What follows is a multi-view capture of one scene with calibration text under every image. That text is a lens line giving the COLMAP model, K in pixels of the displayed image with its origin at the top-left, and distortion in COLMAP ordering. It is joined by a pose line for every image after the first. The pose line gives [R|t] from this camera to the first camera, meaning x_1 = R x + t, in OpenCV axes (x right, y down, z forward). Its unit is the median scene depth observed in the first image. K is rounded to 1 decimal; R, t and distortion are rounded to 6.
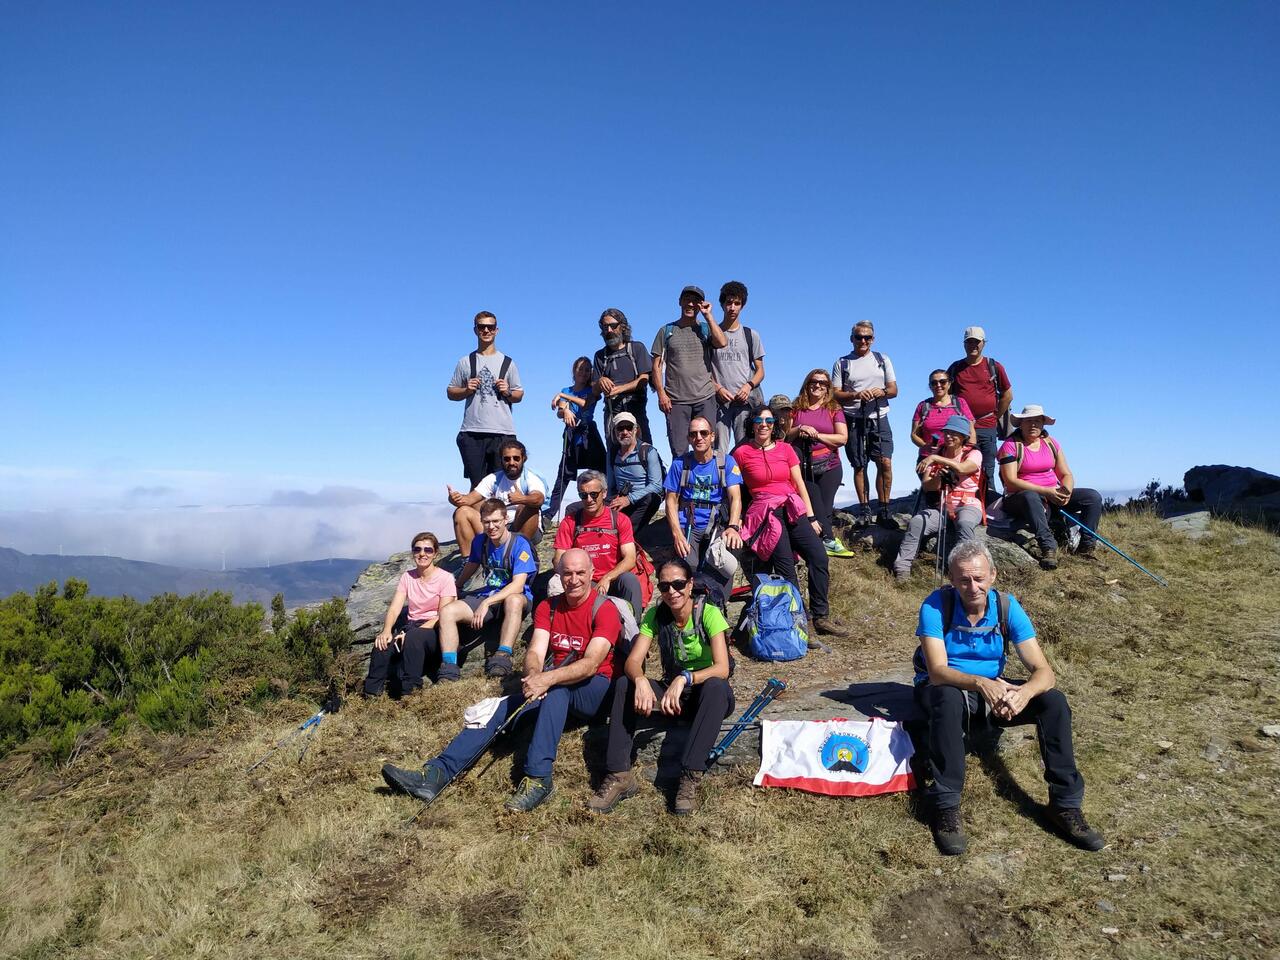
lens RADIAL K [[895.9, 0, 640.0], [0, 895.9, 480.0], [0, 0, 1]] dist [0.006626, -0.042818]
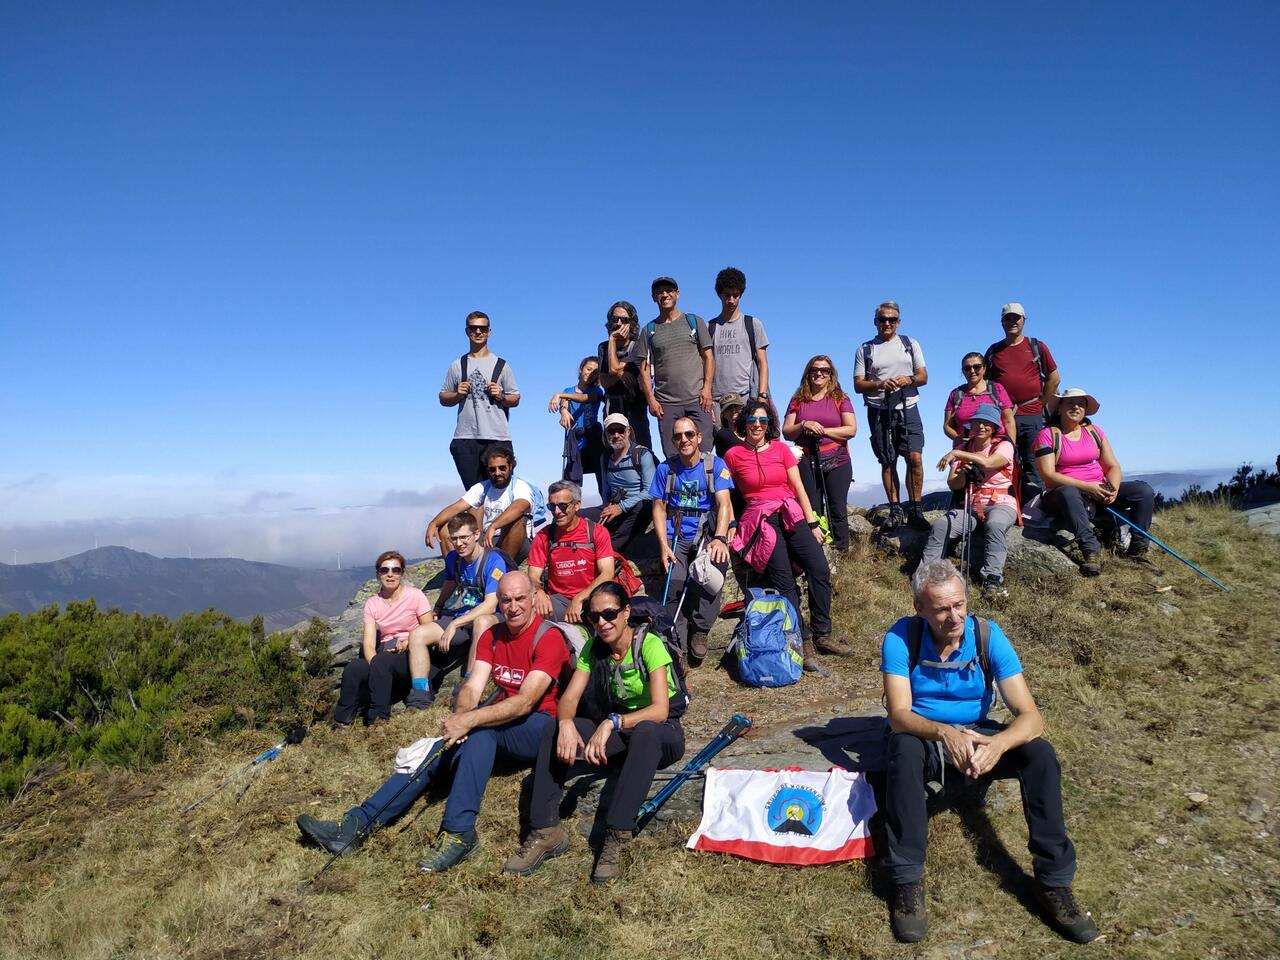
lens RADIAL K [[900.3, 0, 640.0], [0, 900.3, 480.0], [0, 0, 1]] dist [0.002736, -0.027499]
pose [[0.995056, -0.028530, -0.095134, 0.112170], [0.029166, 0.999560, 0.005309, -0.012785], [0.094941, -0.008058, 0.995450, 0.086607]]
